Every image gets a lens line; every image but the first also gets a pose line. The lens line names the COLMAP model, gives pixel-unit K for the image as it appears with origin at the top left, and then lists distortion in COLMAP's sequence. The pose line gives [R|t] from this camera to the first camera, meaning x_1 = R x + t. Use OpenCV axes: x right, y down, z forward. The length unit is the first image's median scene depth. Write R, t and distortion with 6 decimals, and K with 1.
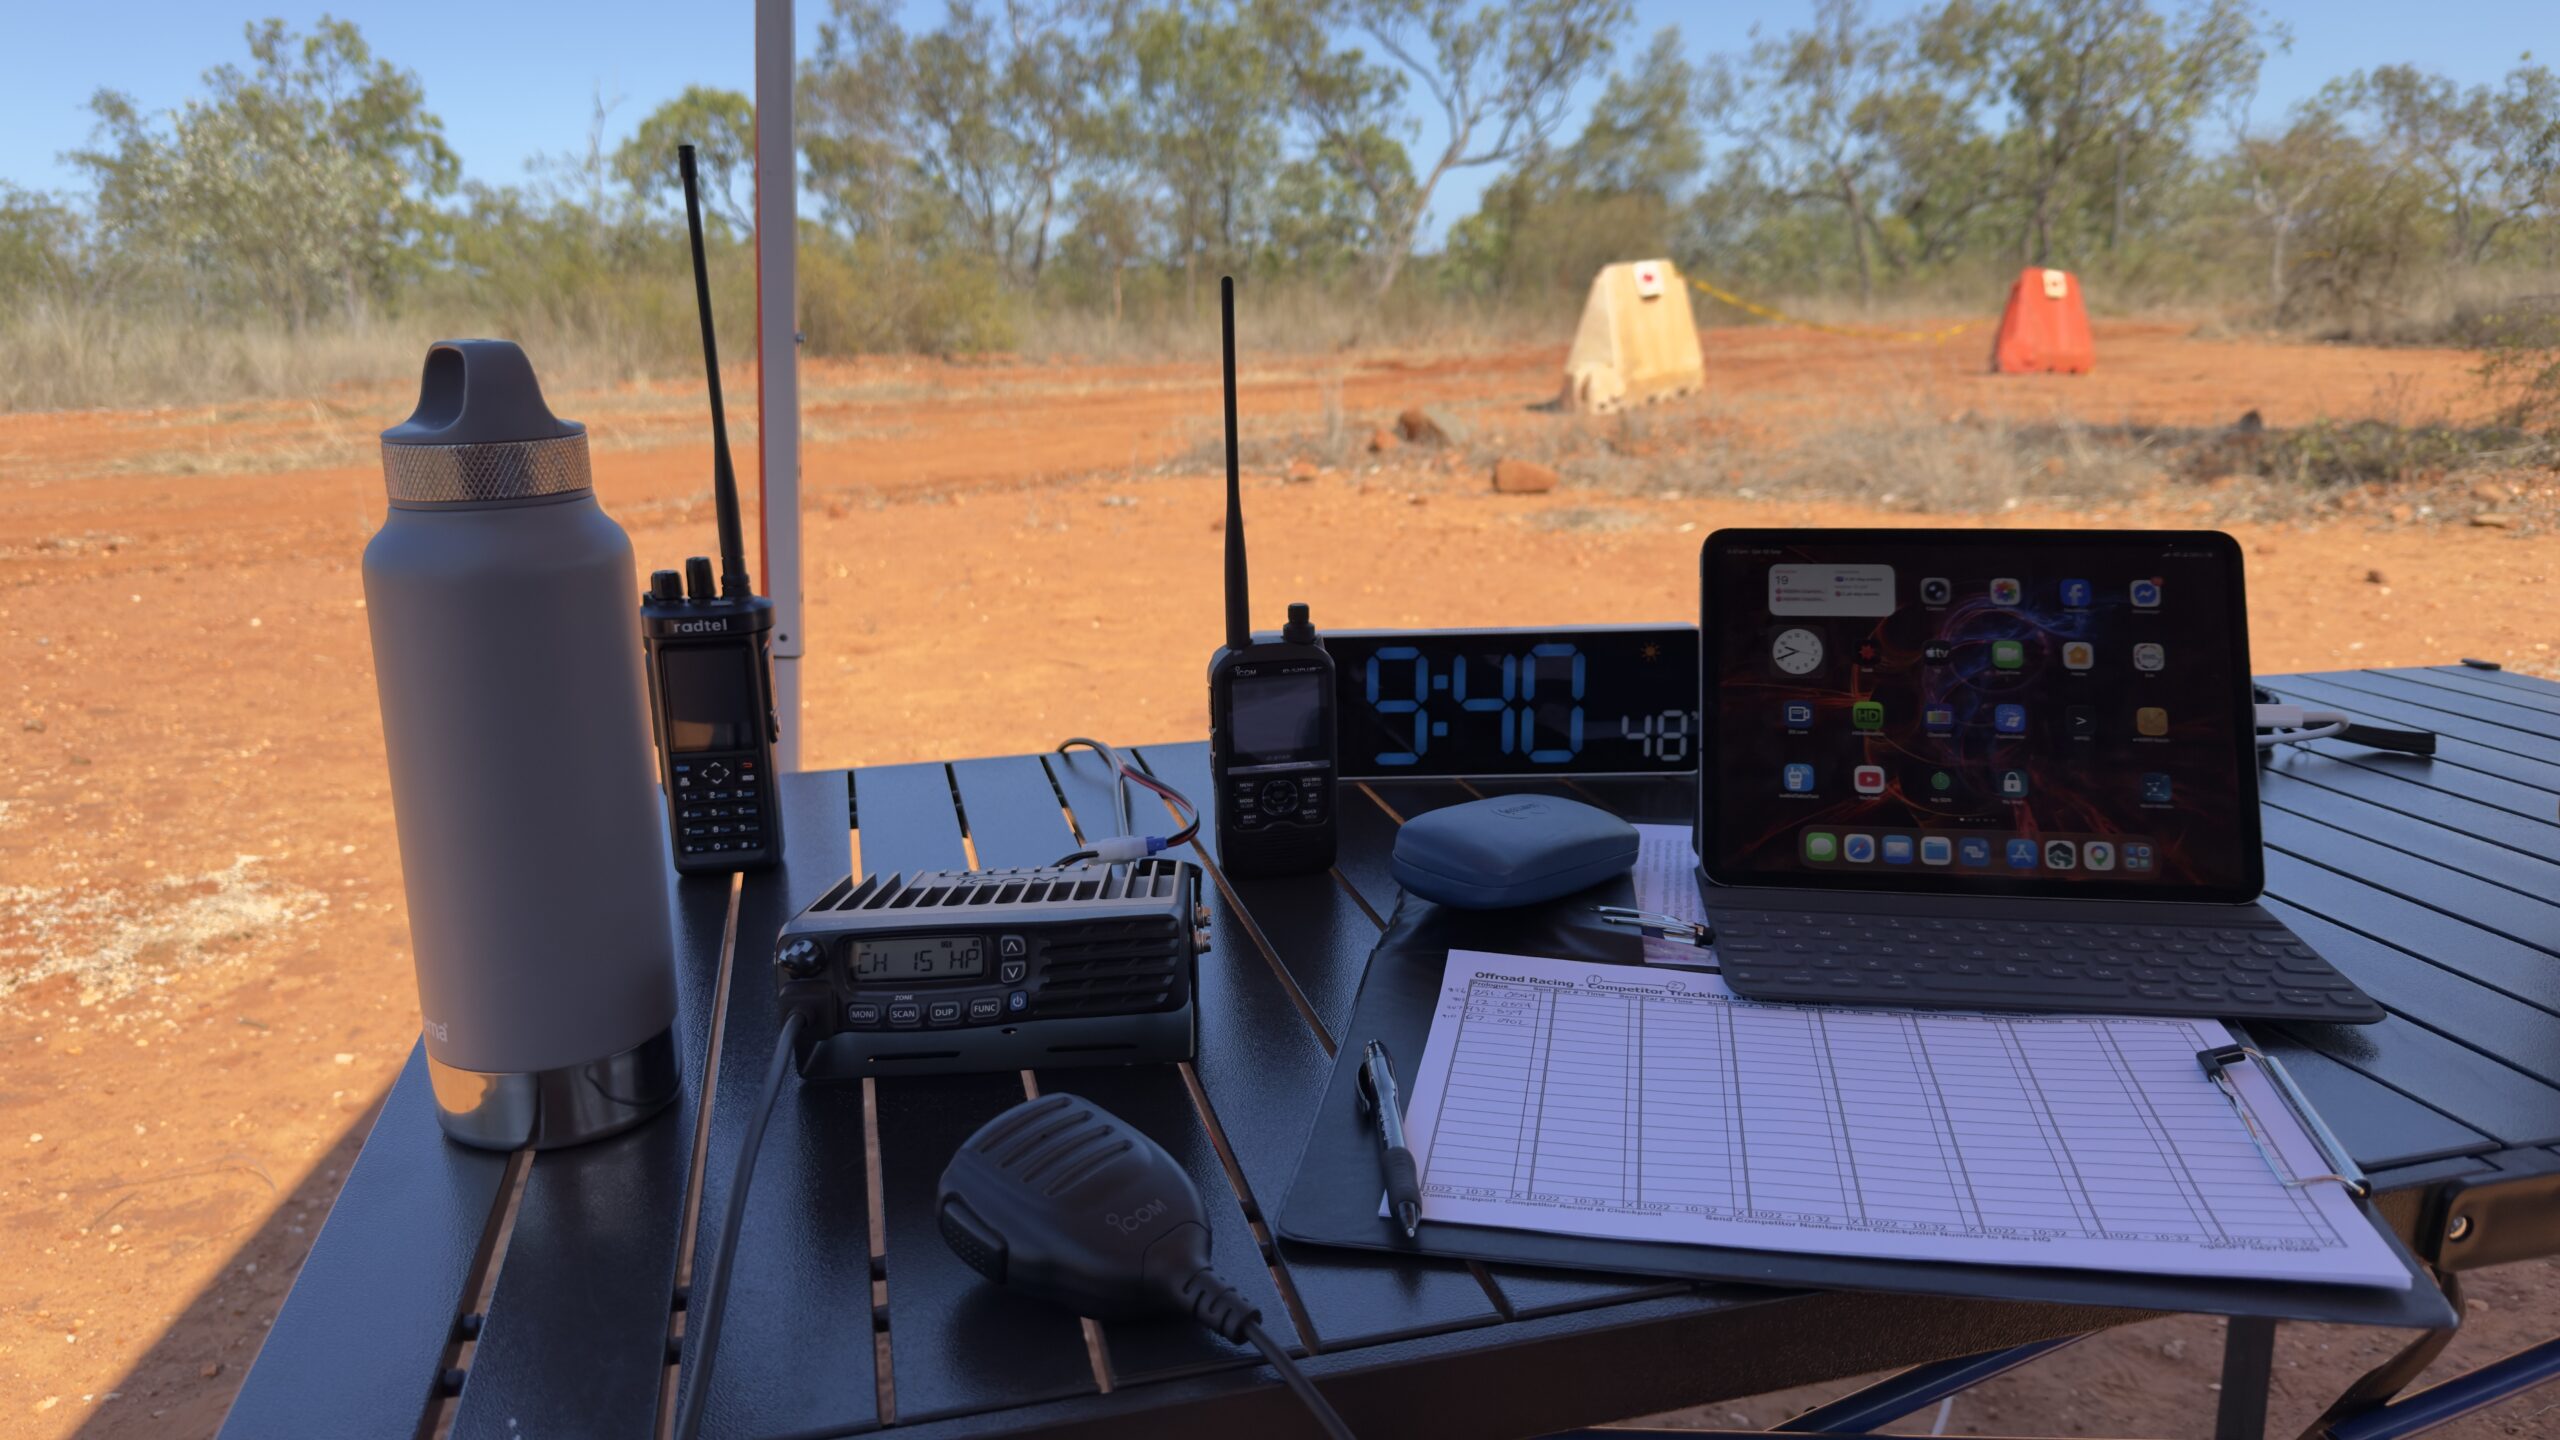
lens RADIAL K [[1807.1, 0, 1276.7], [0, 1807.1, 780.9], [0, 0, 1]] dist [0.025068, -0.041600]
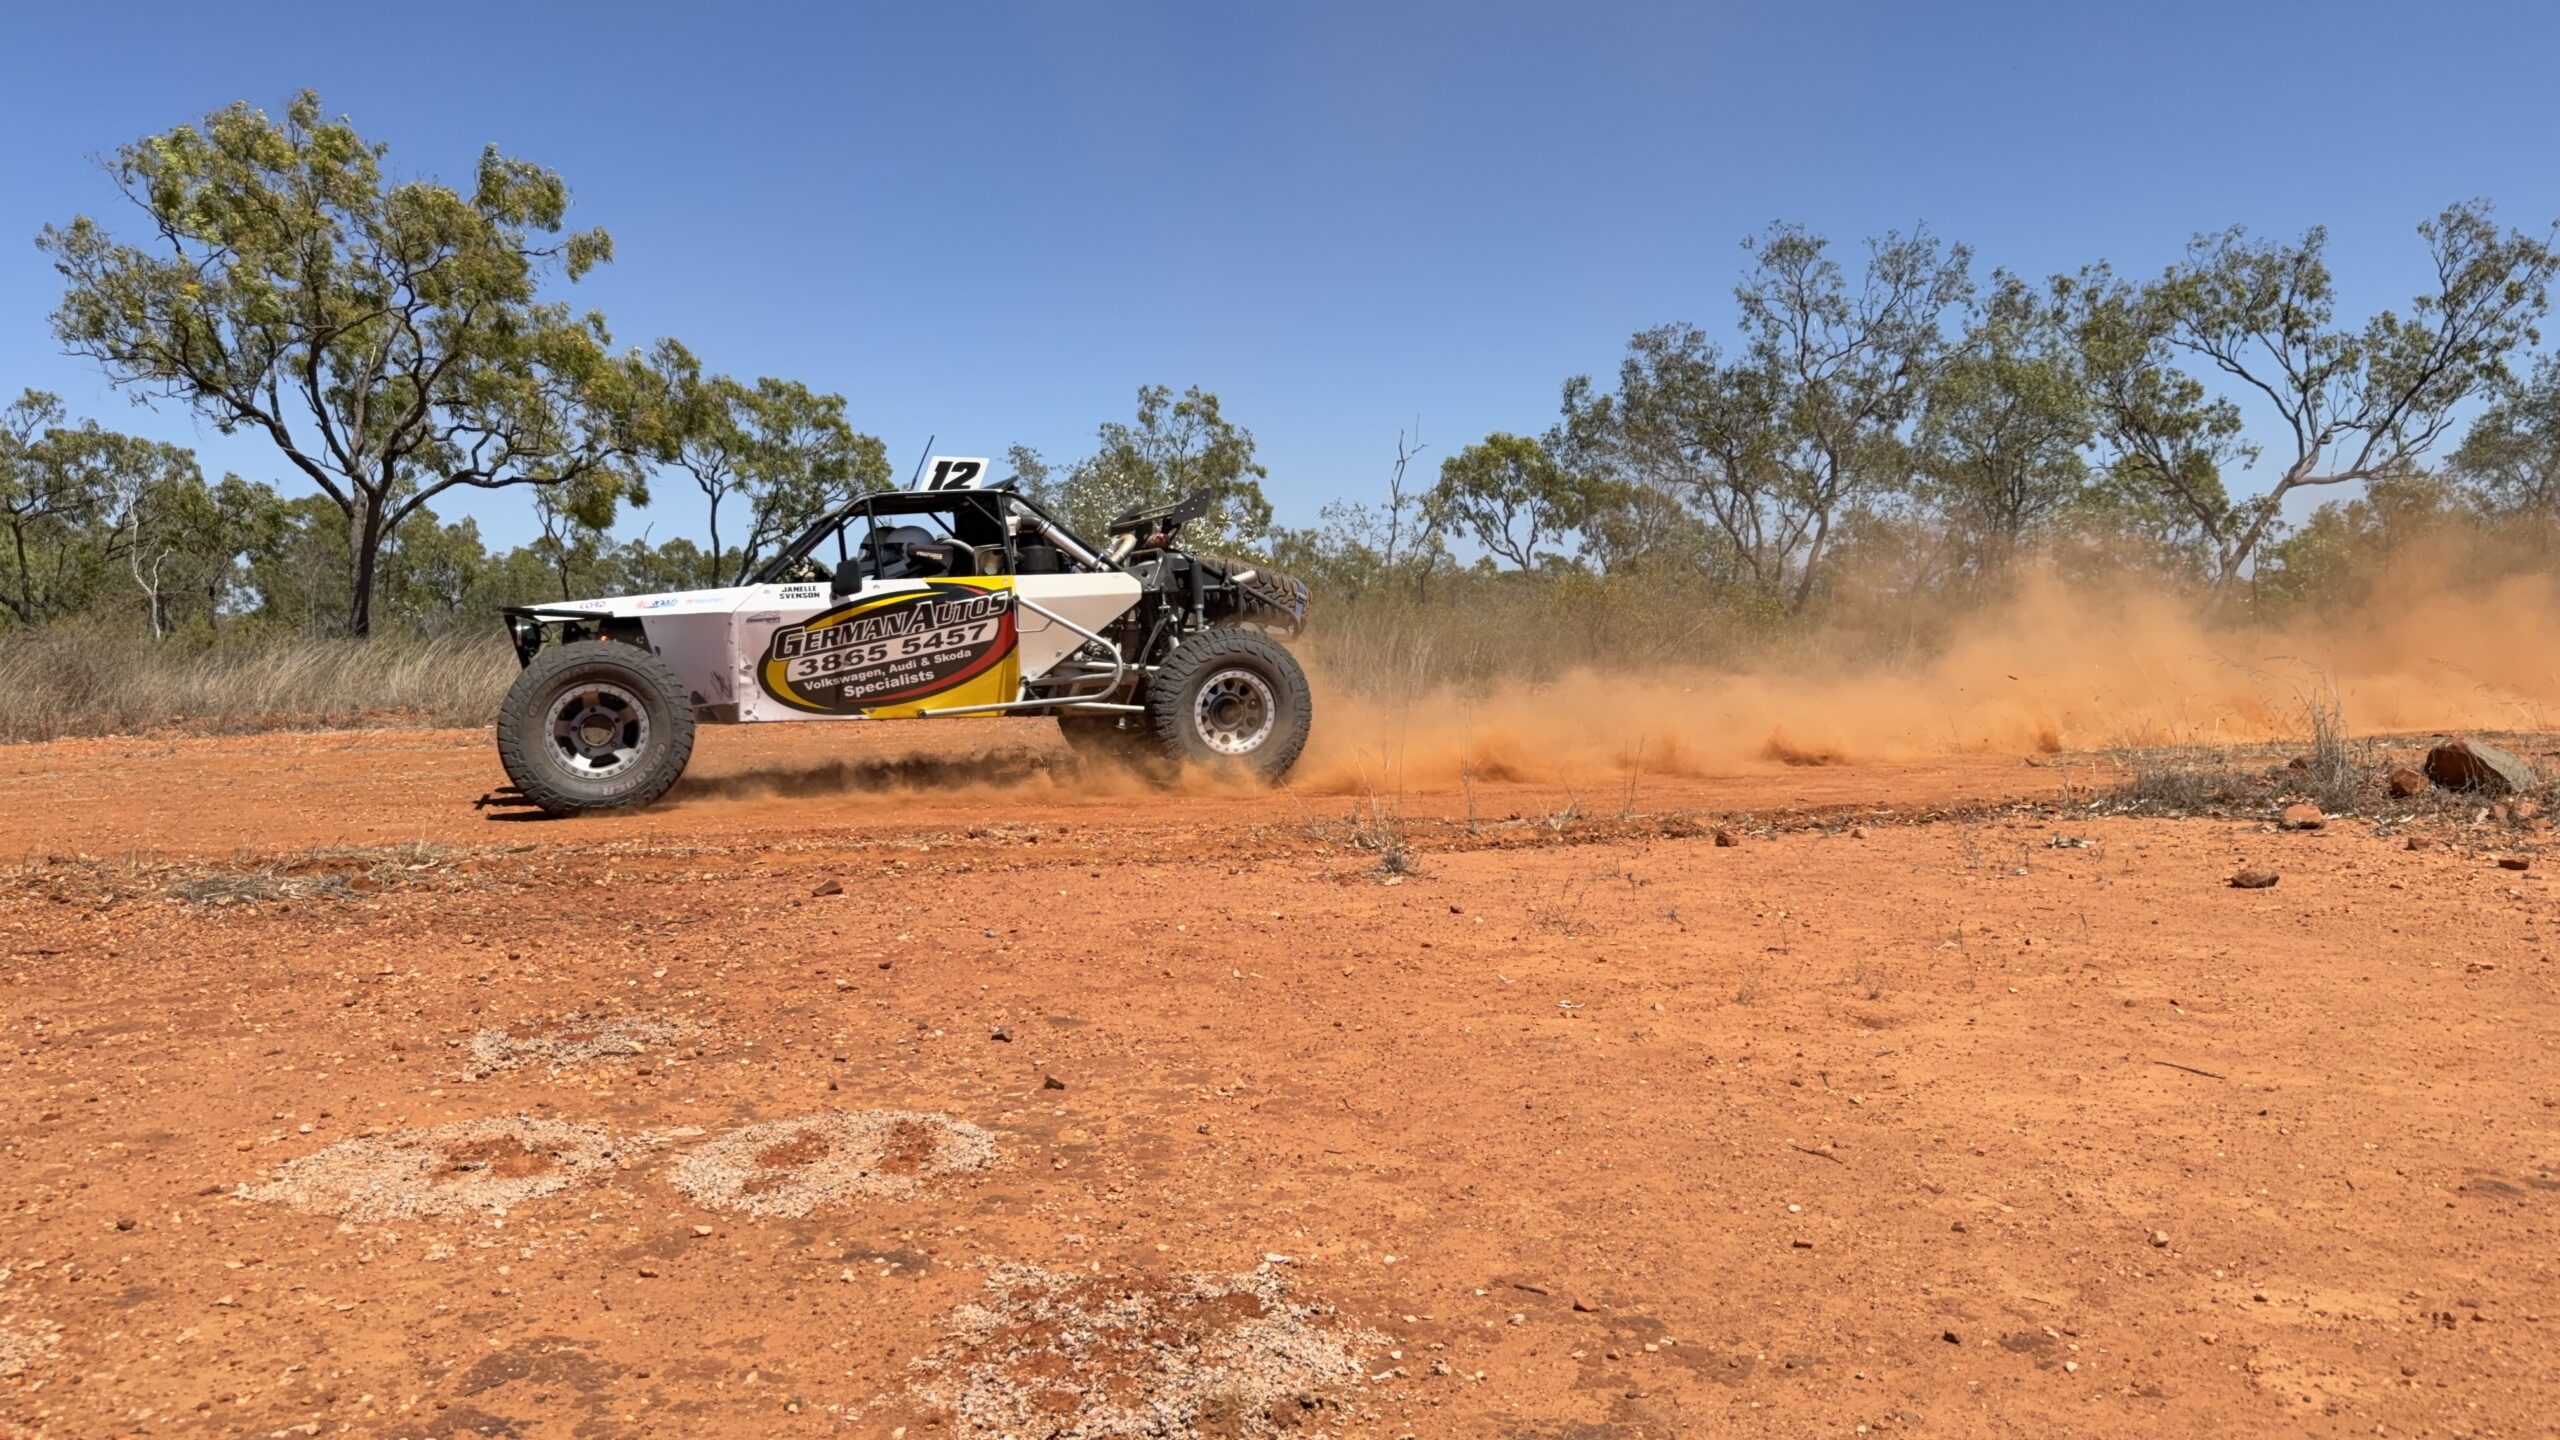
lens RADIAL K [[1783.8, 0, 1280.0], [0, 1783.8, 720.0], [0, 0, 1]] dist [0.136464, -0.248080]
pose [[0.925162, 0.025445, -0.378719, -0.135375], [-0.103800, 0.976678, -0.187951, -0.018950], [0.365104, 0.213196, 0.906227, 0.118795]]
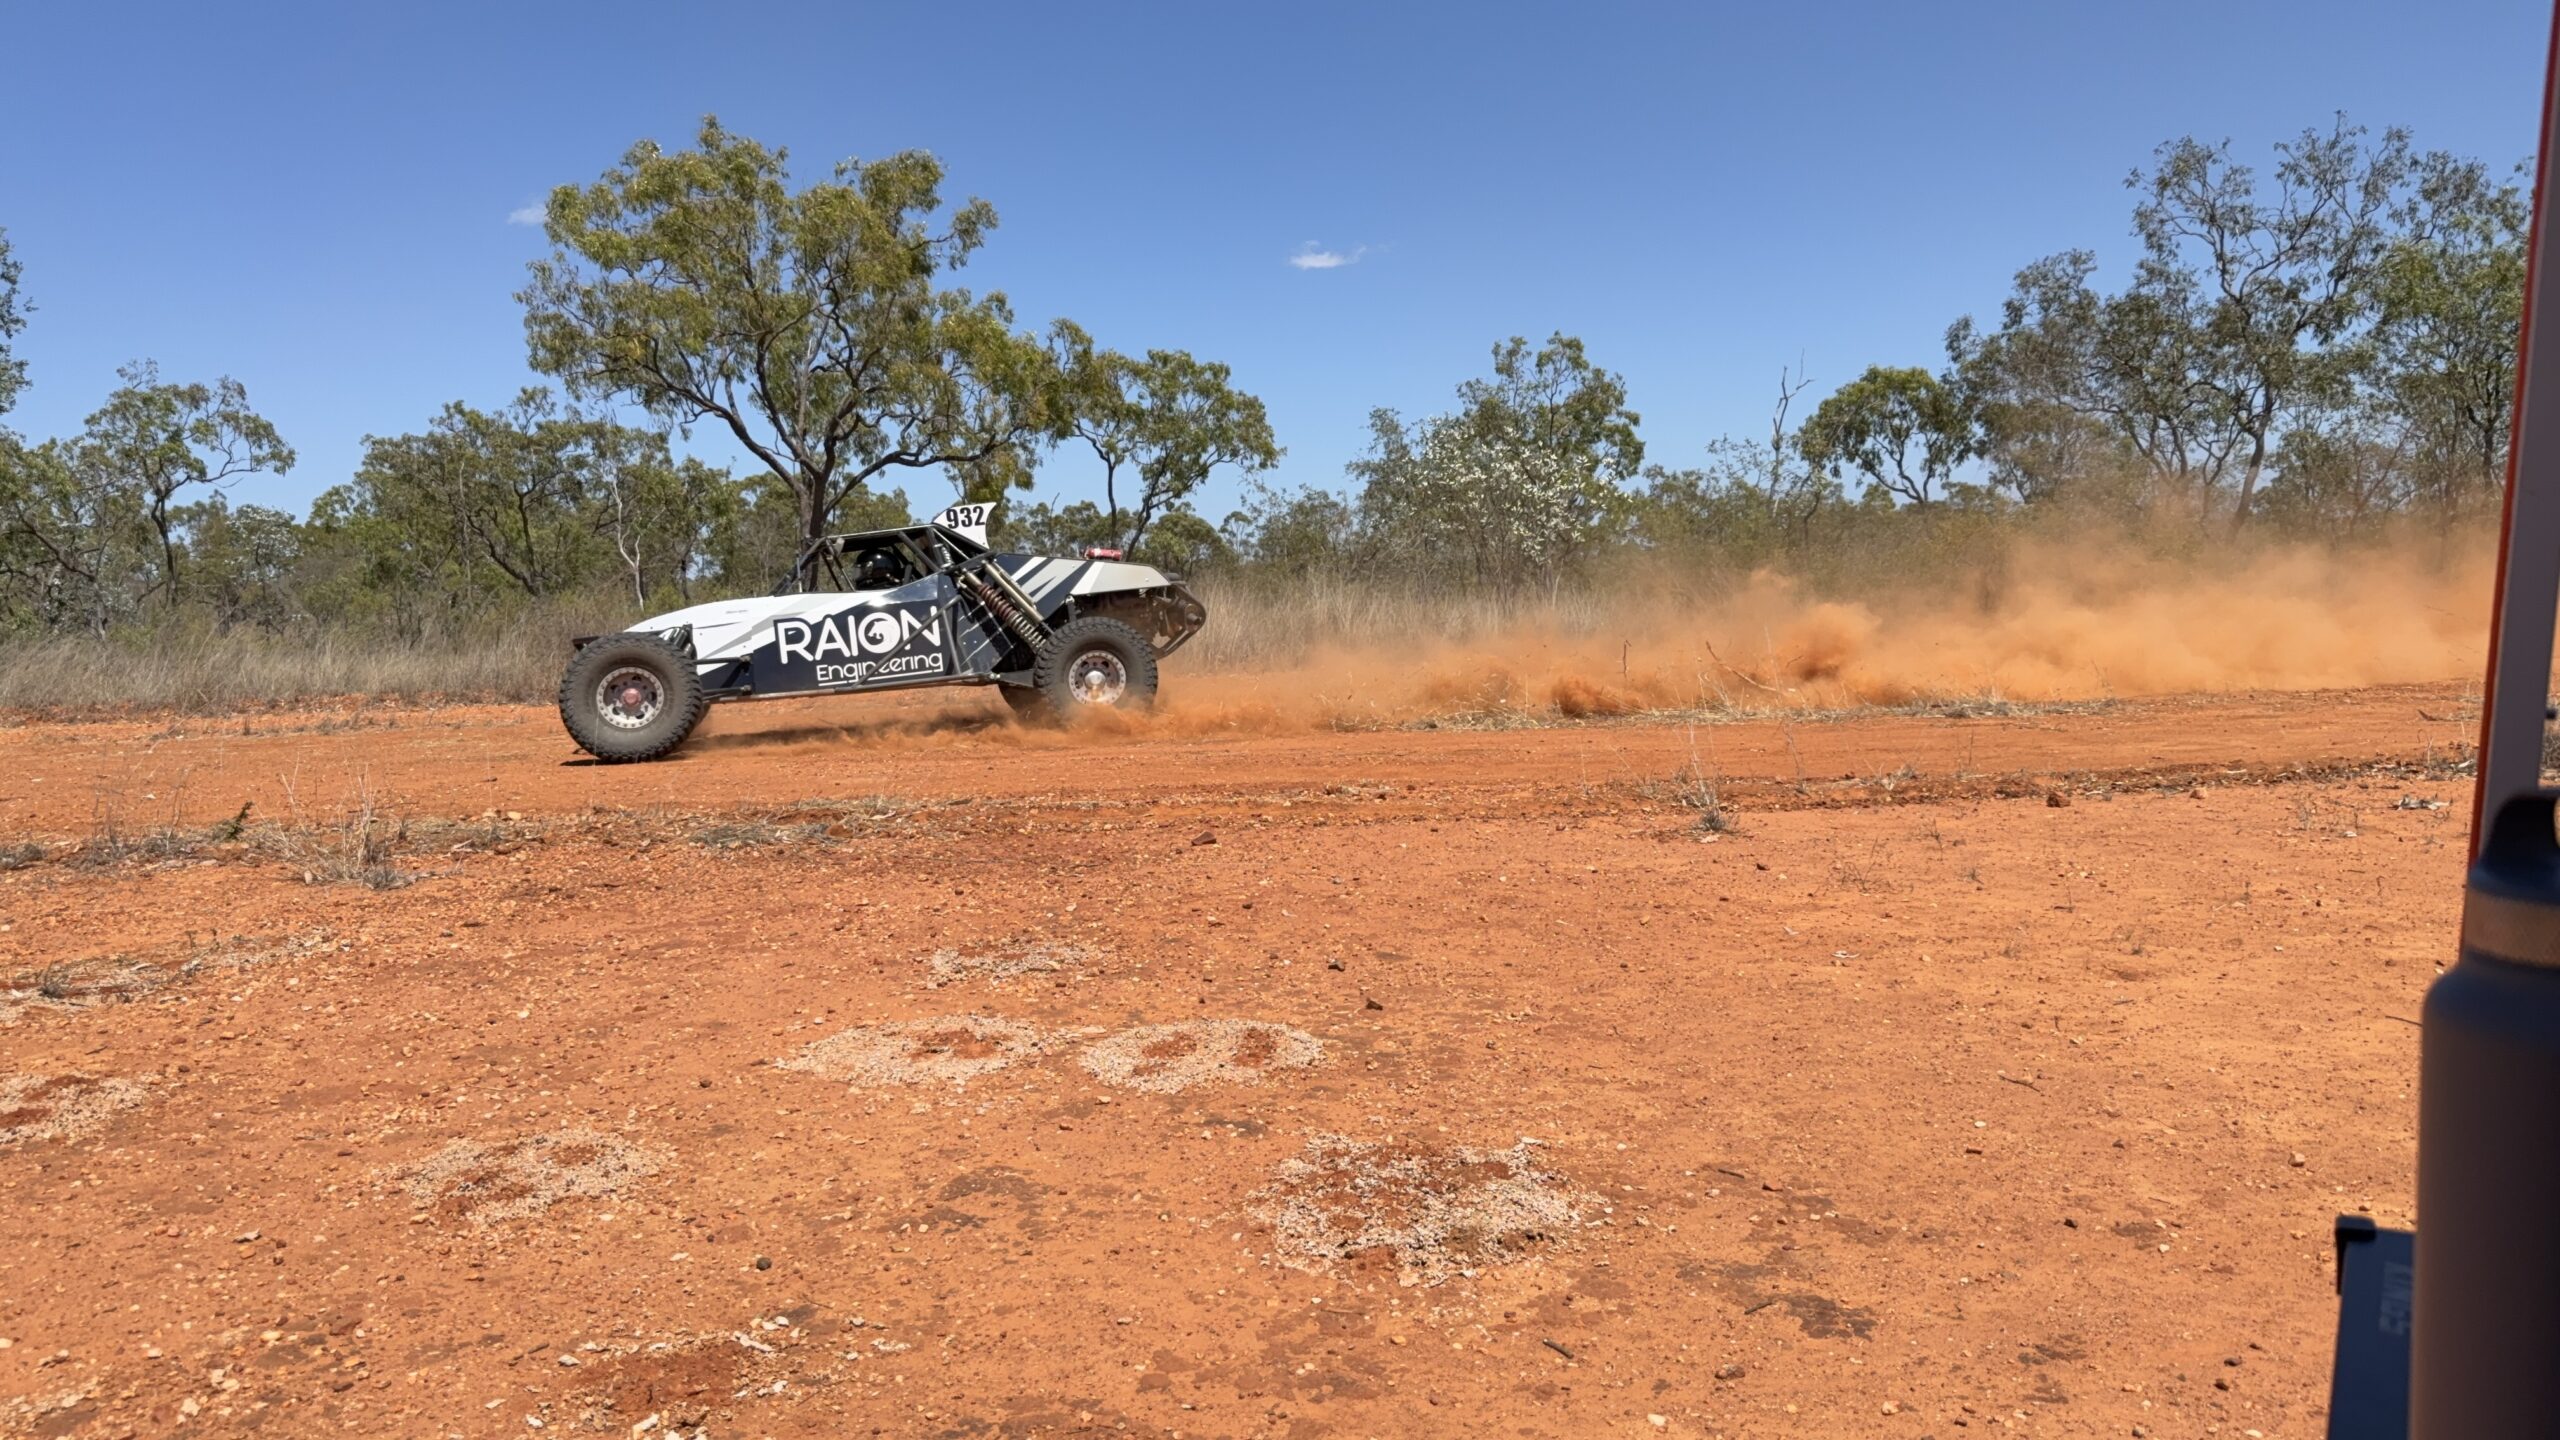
lens RADIAL K [[1782.6, 0, 1267.4], [0, 1782.6, 759.6], [0, 0, 1]] dist [0.174189, -0.379822]
pose [[0.821262, 0.045476, -0.568736, -0.062613], [-0.131117, 0.985182, -0.110561, -0.017719], [0.555281, 0.165371, 0.815055, 0.033626]]
